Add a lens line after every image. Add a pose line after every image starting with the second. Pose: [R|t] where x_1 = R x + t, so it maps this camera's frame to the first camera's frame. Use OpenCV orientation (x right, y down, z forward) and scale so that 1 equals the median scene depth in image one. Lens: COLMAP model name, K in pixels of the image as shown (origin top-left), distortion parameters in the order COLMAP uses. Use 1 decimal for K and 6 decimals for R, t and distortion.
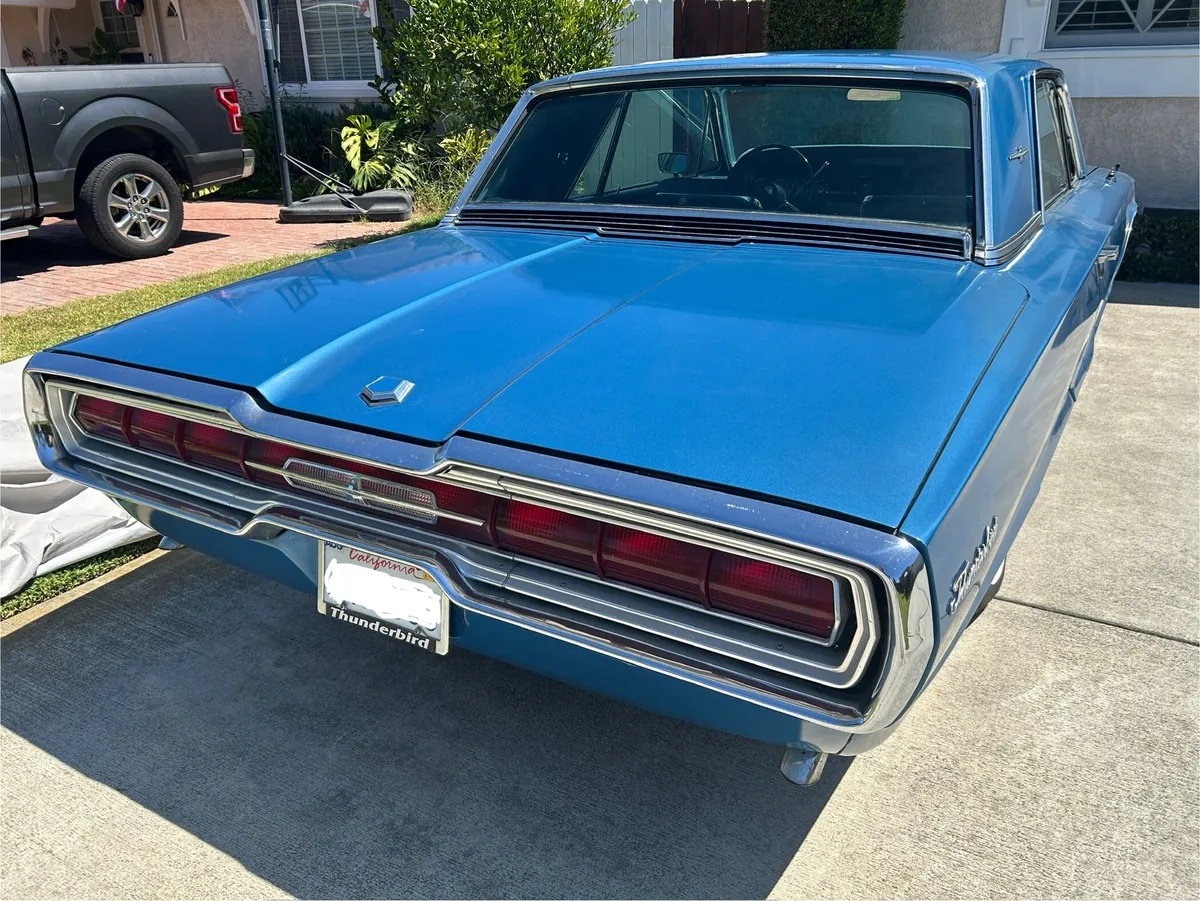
lens RADIAL K [[935.1, 0, 651.3], [0, 935.1, 449.5], [0, 0, 1]] dist [0.007567, -0.000328]
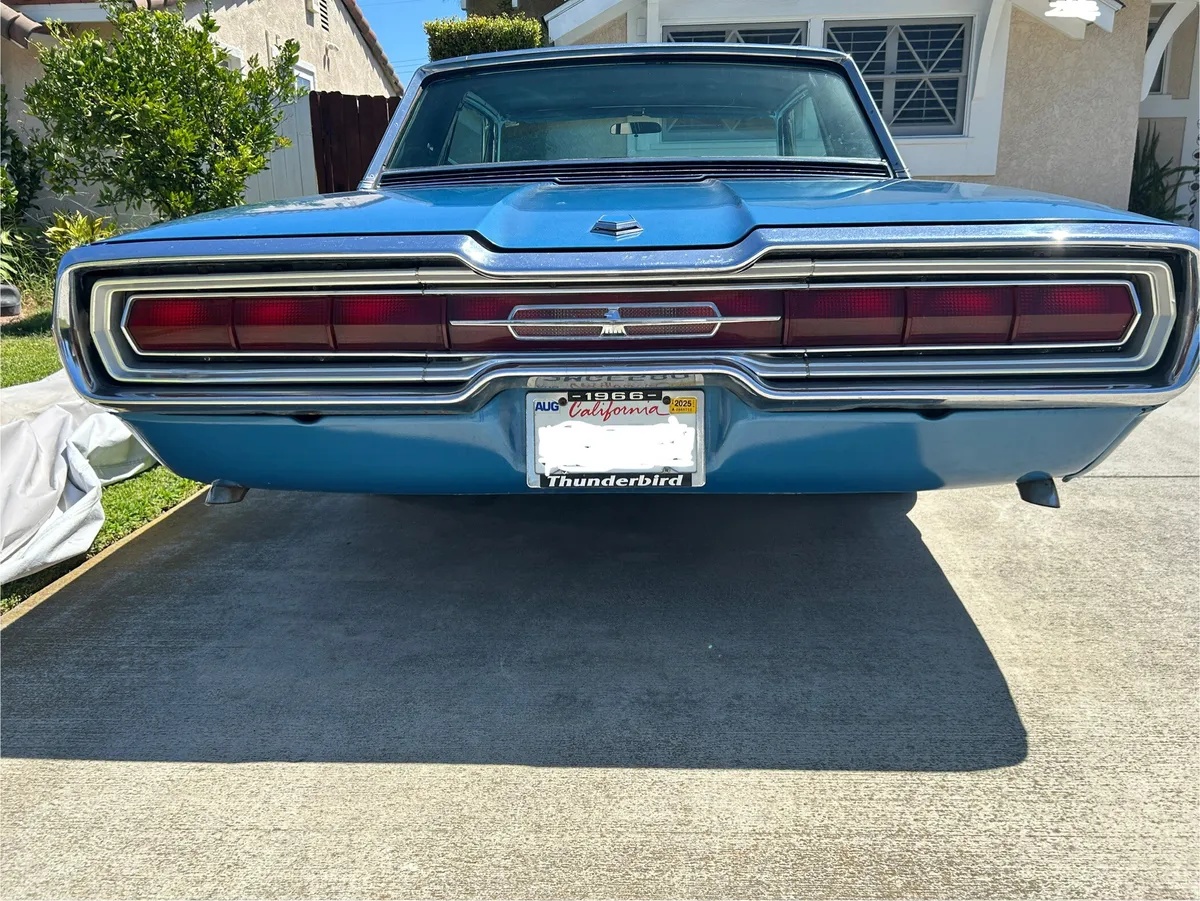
lens RADIAL K [[917.4, 0, 595.9], [0, 917.4, 470.7], [0, 0, 1]] dist [0.058956, -0.067093]
pose [[0.881379, -0.115777, 0.458004, -0.726879], [0.180697, 0.978400, -0.100408, 0.266303], [-0.436486, 0.171257, 0.883261, 0.171050]]
